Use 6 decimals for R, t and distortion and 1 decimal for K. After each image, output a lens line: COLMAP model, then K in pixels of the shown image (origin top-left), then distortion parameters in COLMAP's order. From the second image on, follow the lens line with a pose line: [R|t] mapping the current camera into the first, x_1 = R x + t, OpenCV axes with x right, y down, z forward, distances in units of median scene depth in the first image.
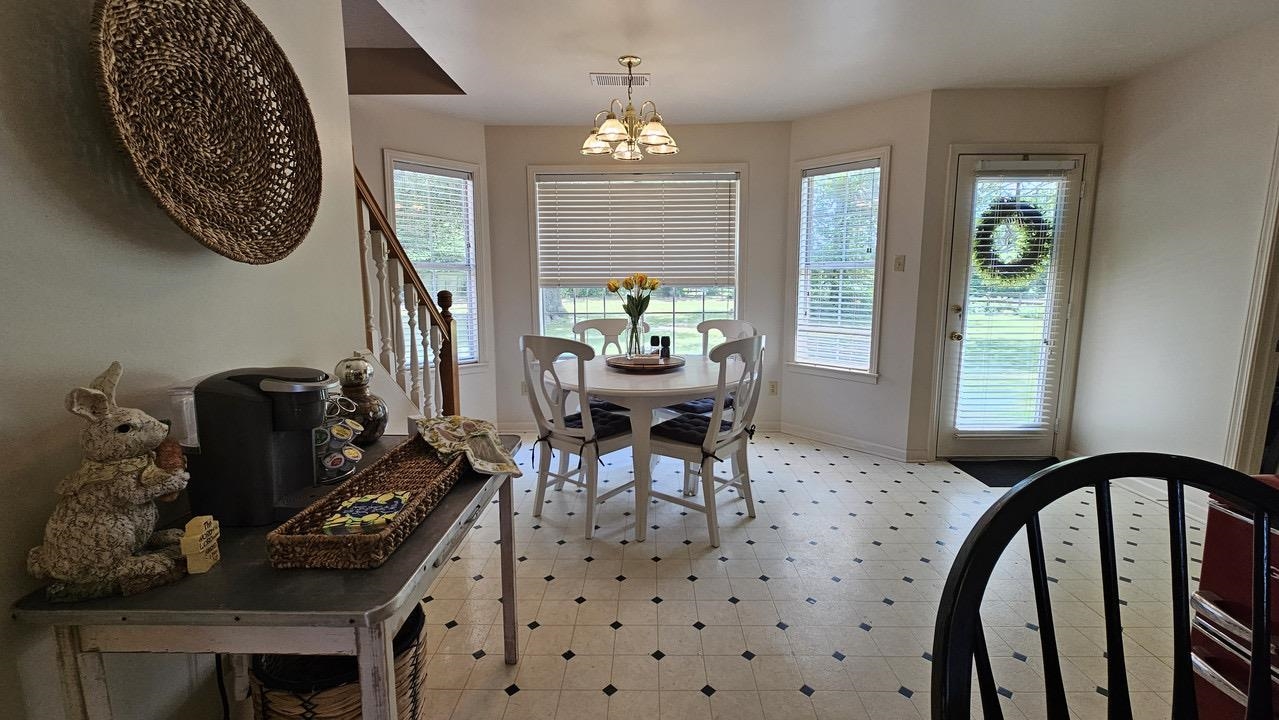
lens RADIAL K [[521.1, 0, 641.3], [0, 521.1, 350.7], [0, 0, 1]] dist [-0.000912, 0.000000]
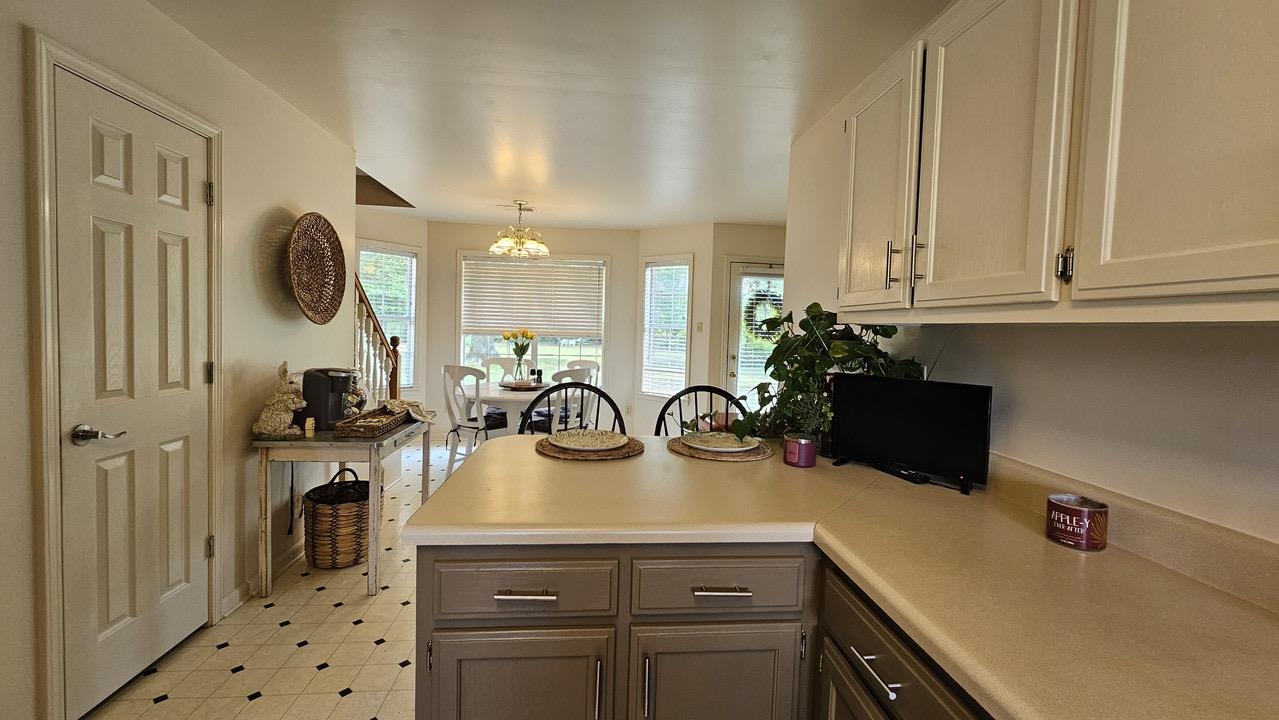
lens RADIAL K [[521.1, 0, 641.3], [0, 521.1, 350.7], [0, 0, 1]] dist [-0.000912, 0.000000]
pose [[0.993170, 0.029767, 0.112818, 0.188422], [-0.019332, 0.995527, -0.092480, 0.060864], [-0.115066, 0.089667, 0.989303, -0.644288]]
